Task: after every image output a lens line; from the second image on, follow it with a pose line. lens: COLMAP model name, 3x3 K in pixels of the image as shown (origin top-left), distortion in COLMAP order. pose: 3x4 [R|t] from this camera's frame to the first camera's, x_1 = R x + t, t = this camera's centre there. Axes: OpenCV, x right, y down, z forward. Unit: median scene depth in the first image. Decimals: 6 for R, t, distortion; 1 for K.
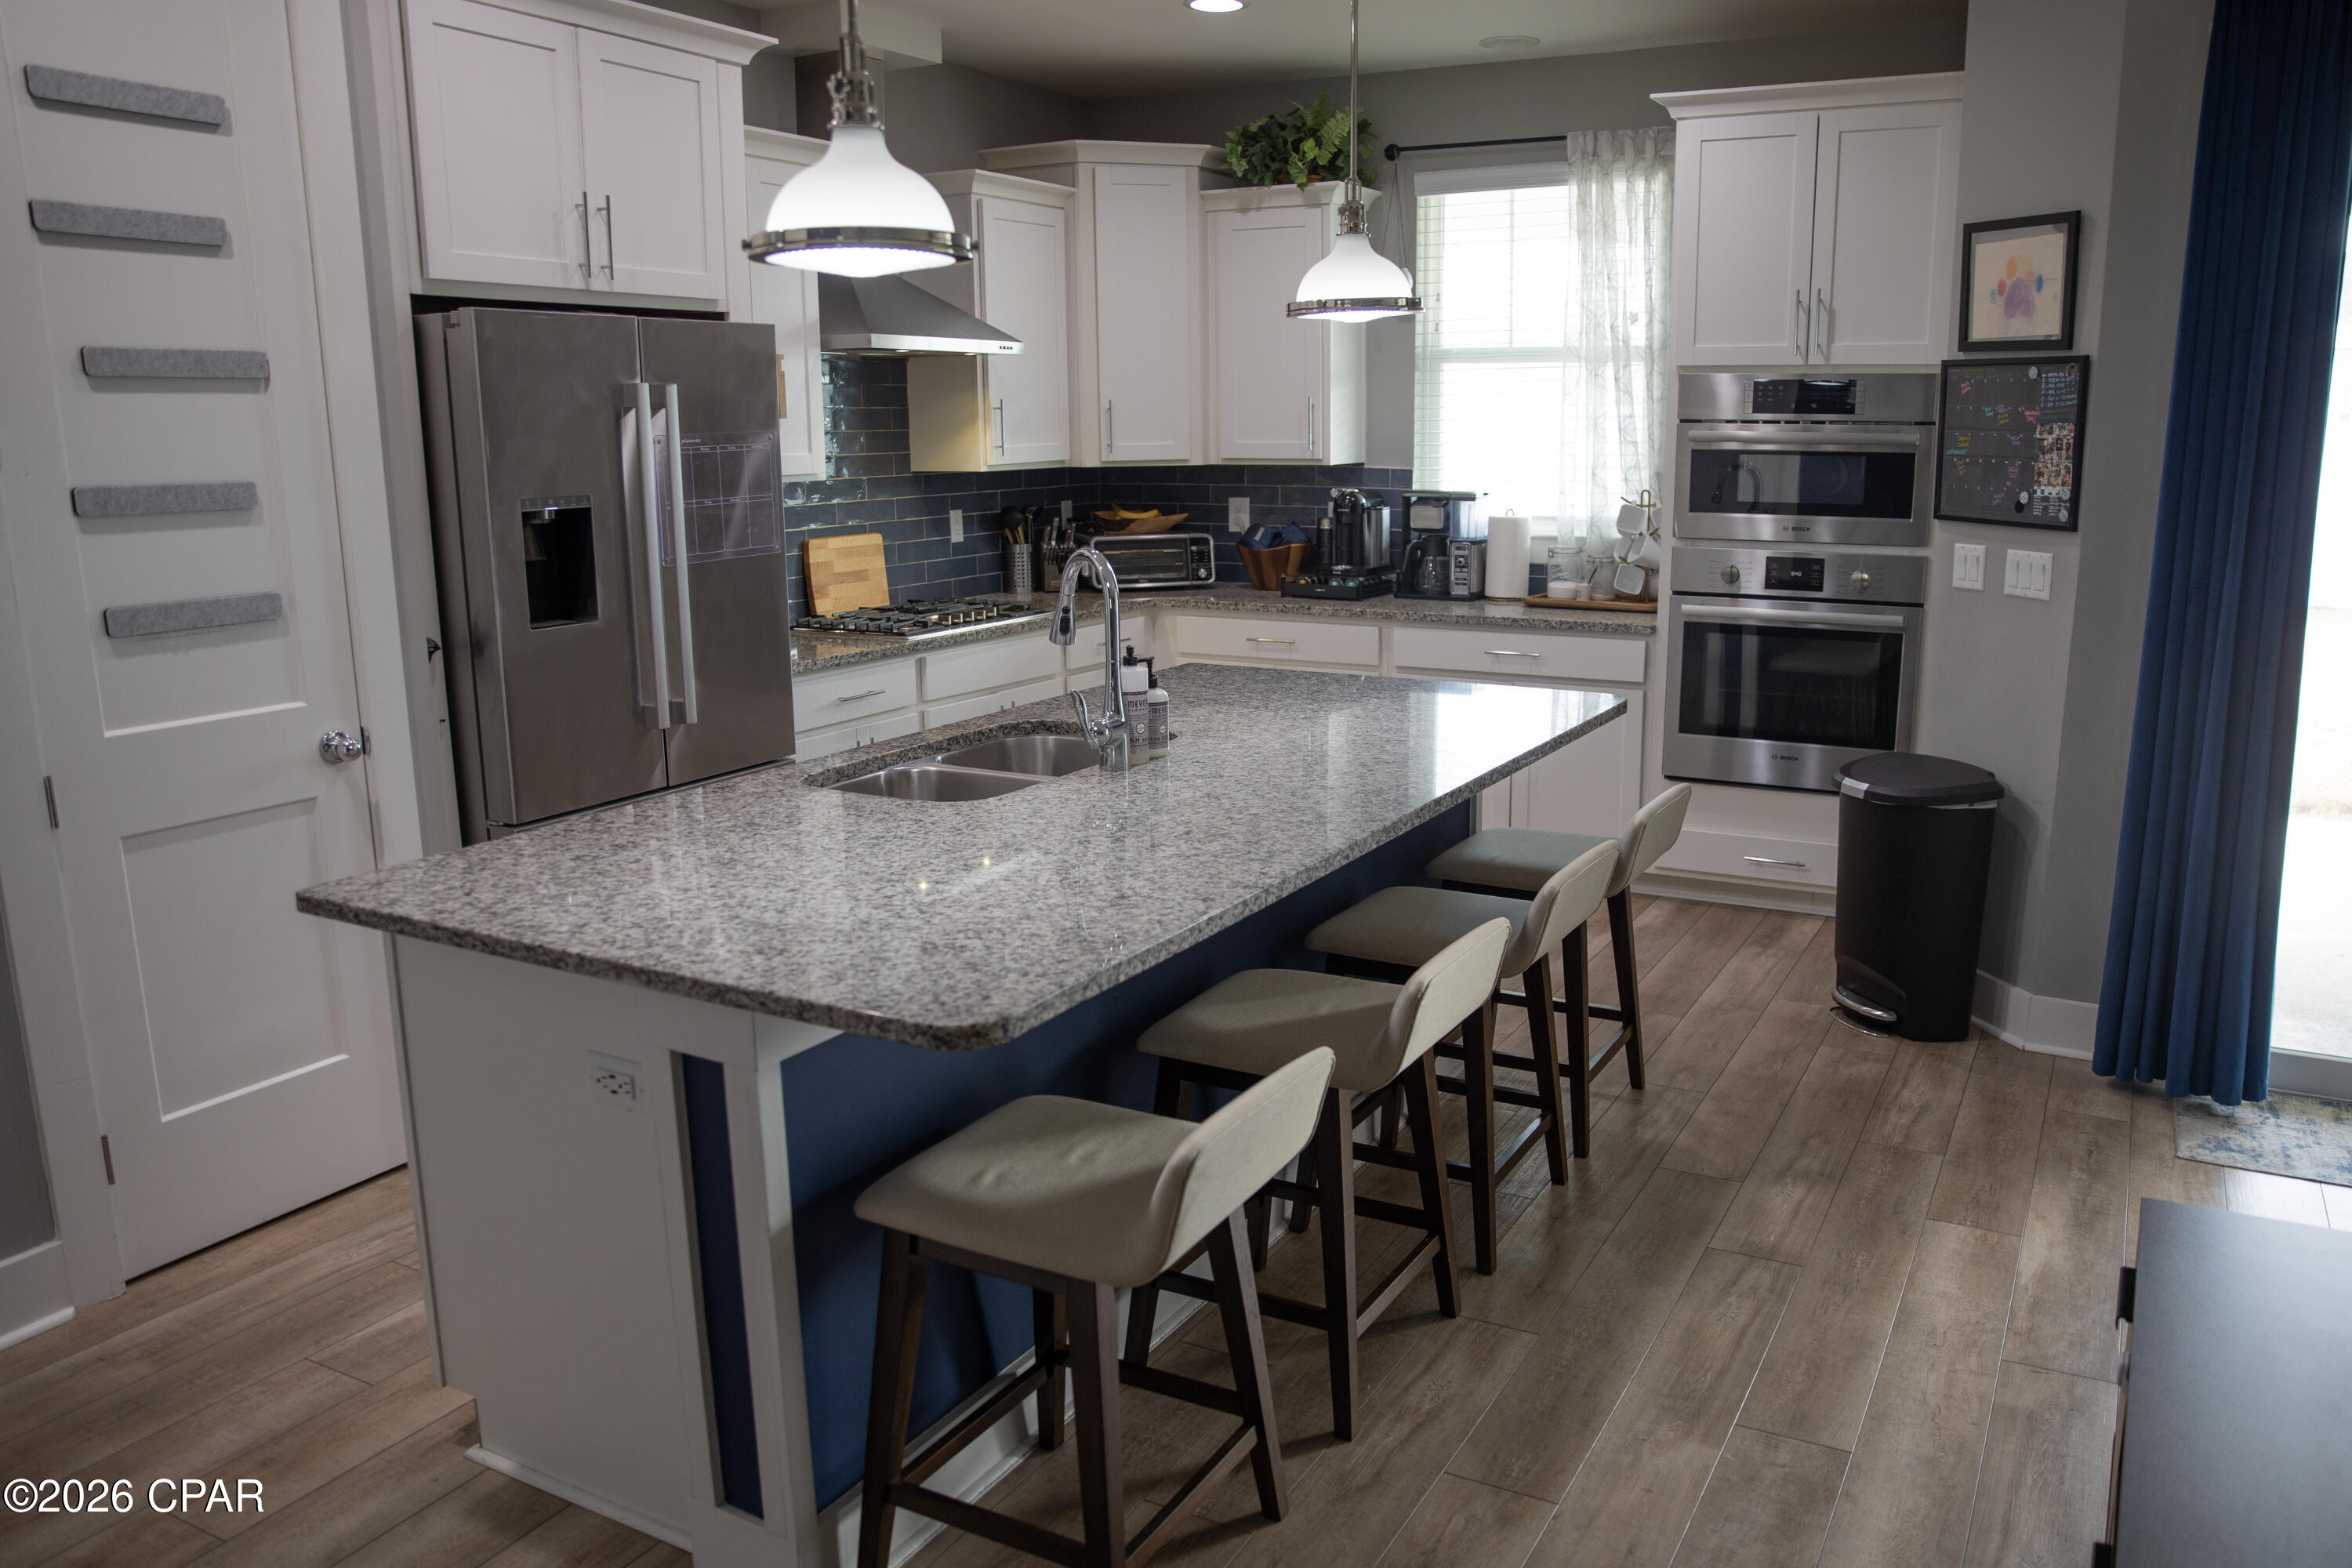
lens RADIAL K [[1724.1, 0, 1212.3], [0, 1724.1, 809.0], [0, 0, 1]] dist [-0.116384, 0.096408]
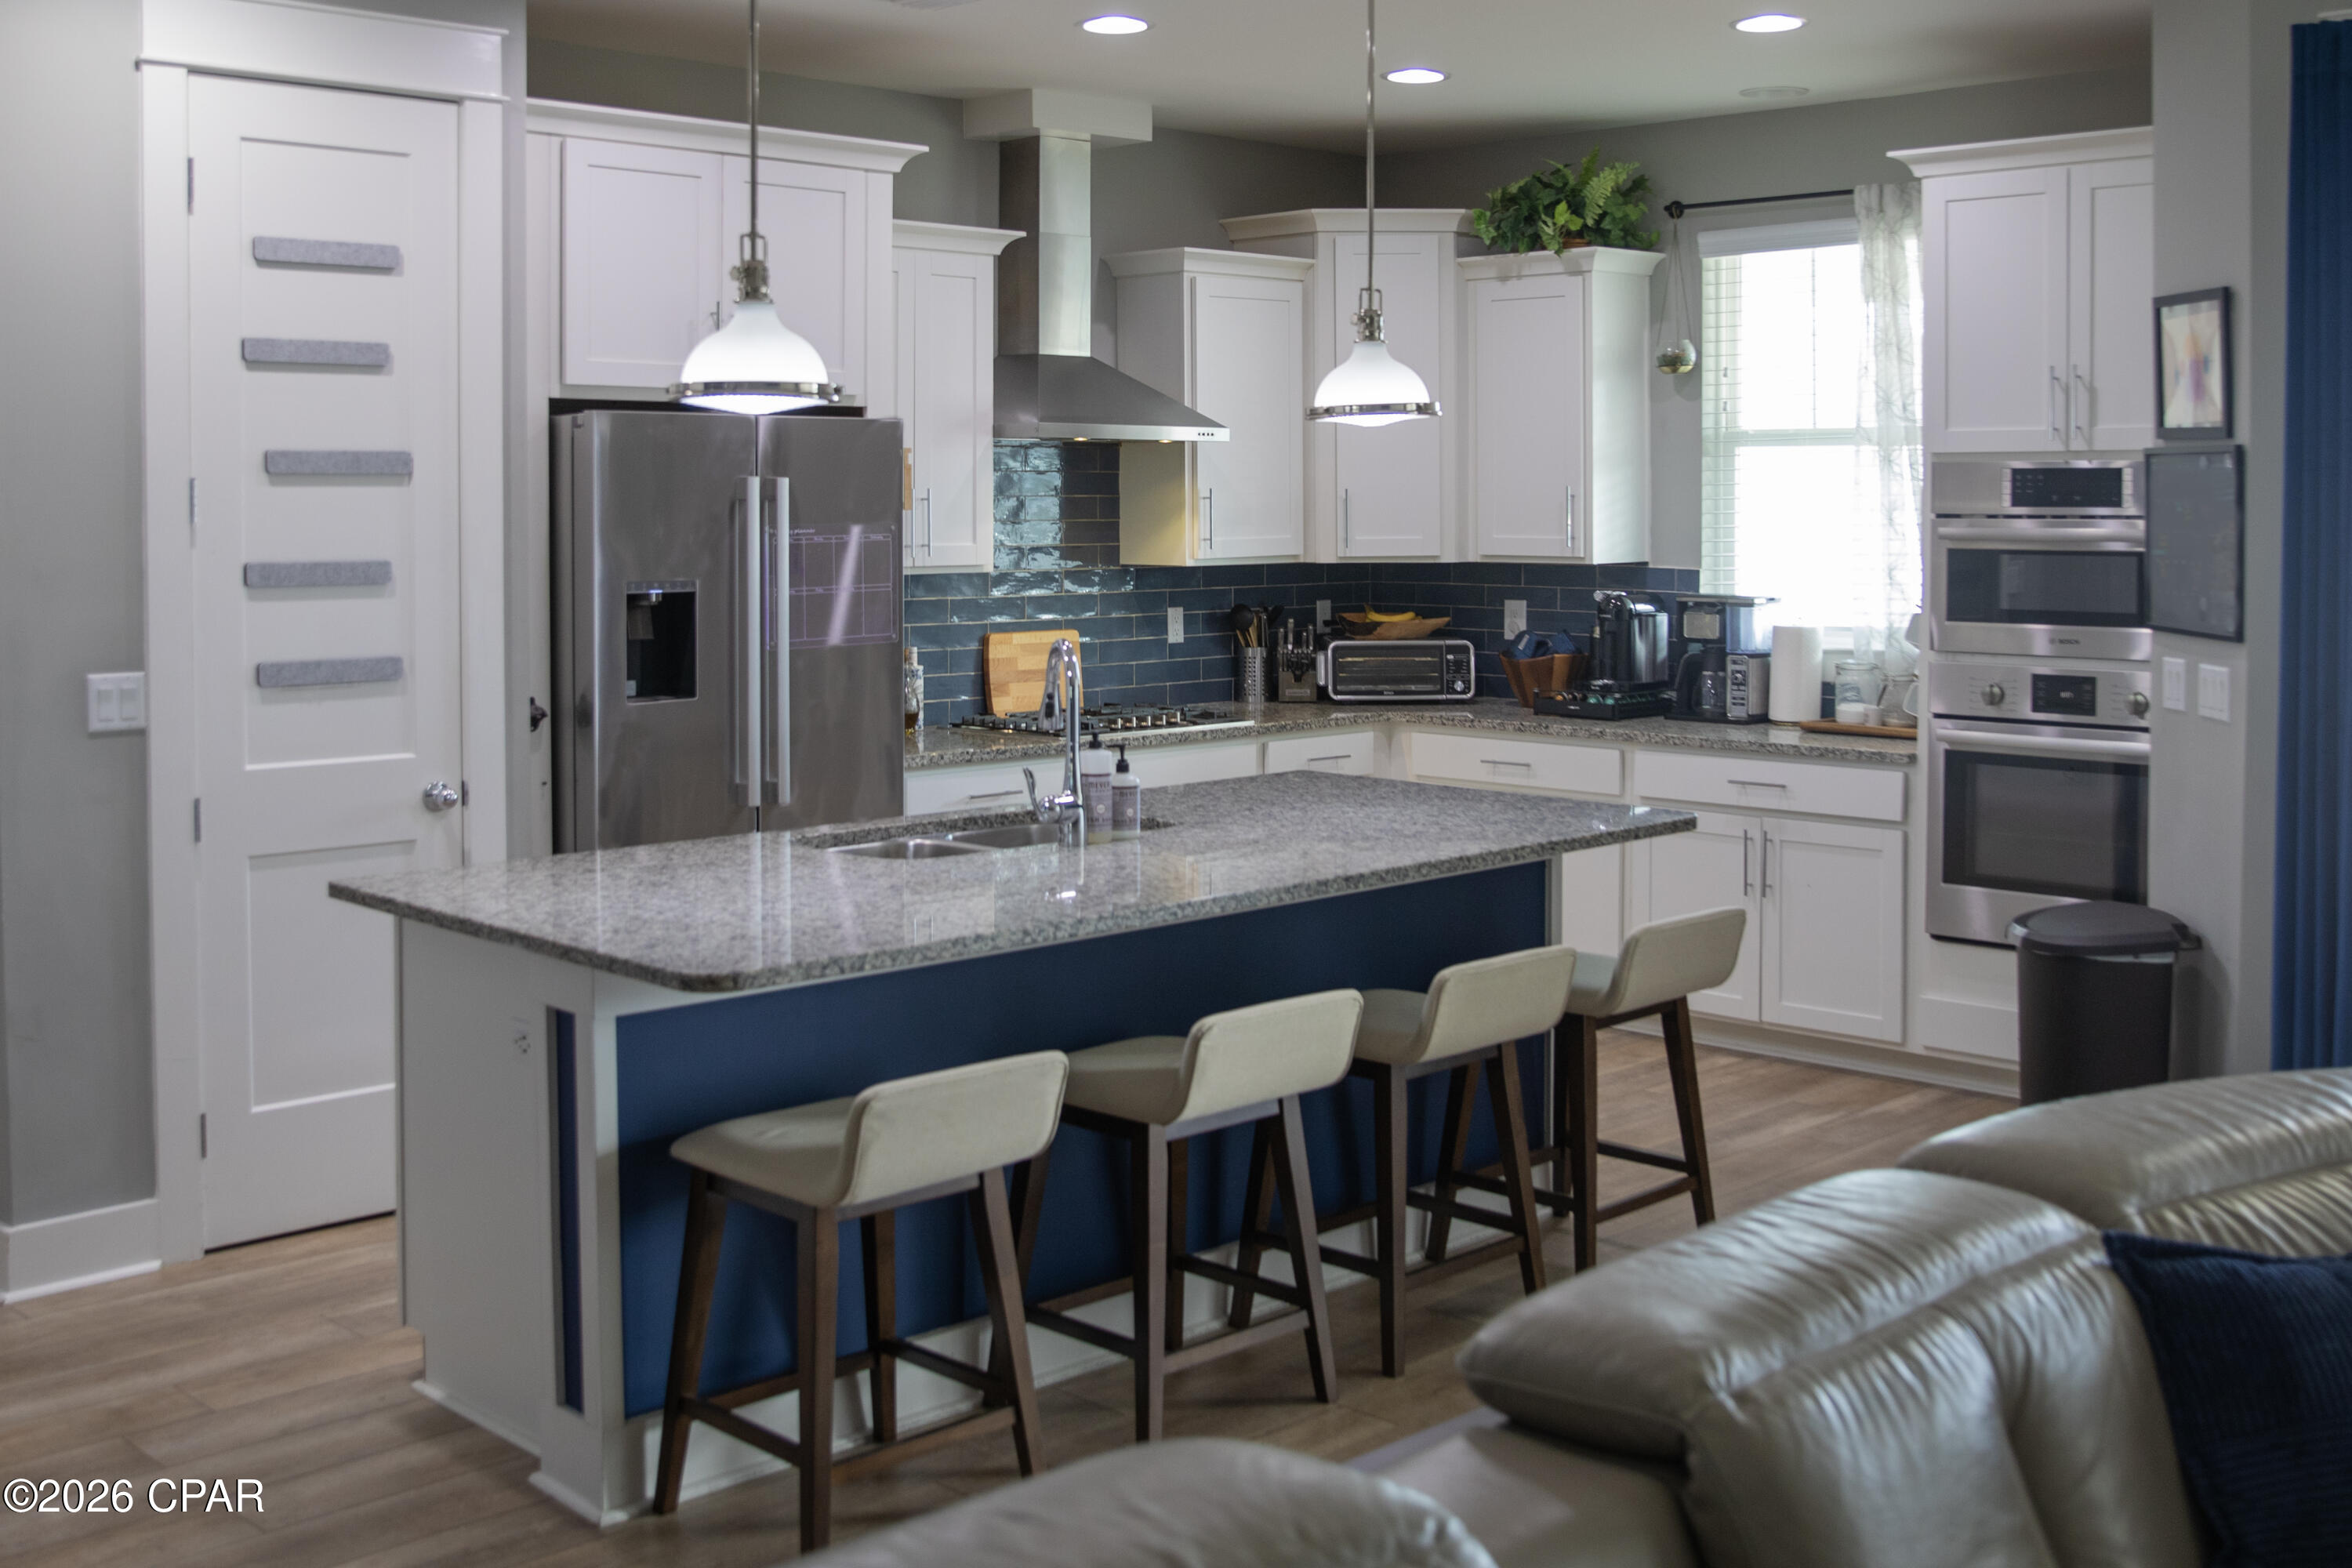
lens RADIAL K [[2493.0, 0, 1177.6], [0, 2493.0, 585.3], [0, 0, 1]] dist [-0.090356, 0.043447]
pose [[0.954993, 0.014789, -0.296259, 0.271819], [-0.069259, 0.982267, -0.174223, 0.048747], [0.288429, 0.186901, 0.939083, -0.267069]]
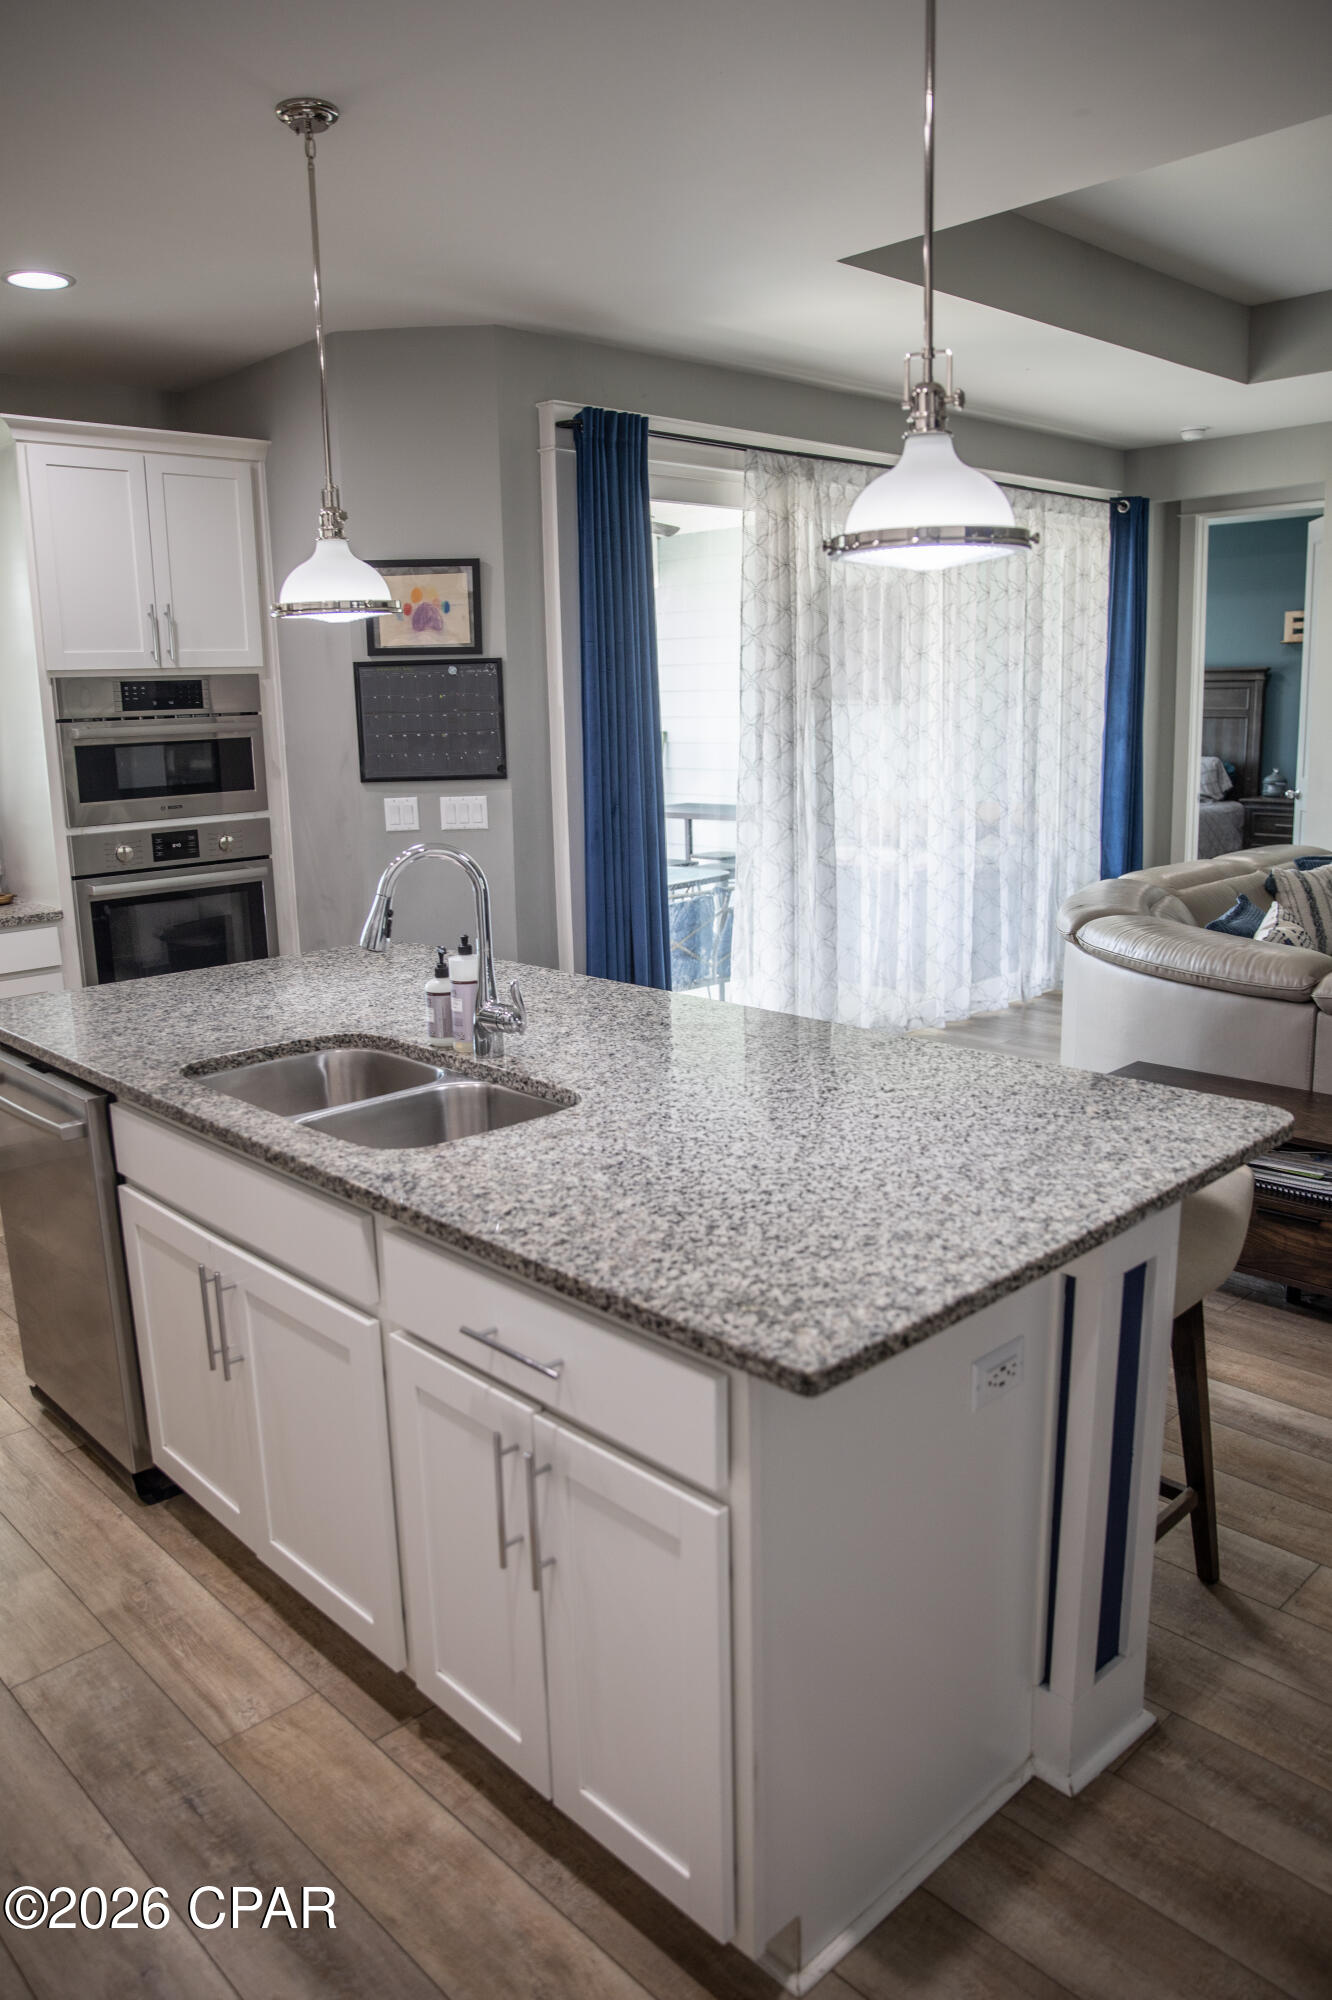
lens RADIAL K [[1426.2, 0, 666.0], [0, 1426.2, 1000.0], [0, 0, 1]] dist [-0.046552, -0.000549]
pose [[0.315556, -0.208041, 0.925820, -0.462852], [0.237070, 0.962015, 0.135372, -0.084414], [-0.918816, 0.176767, 0.352890, 0.346224]]
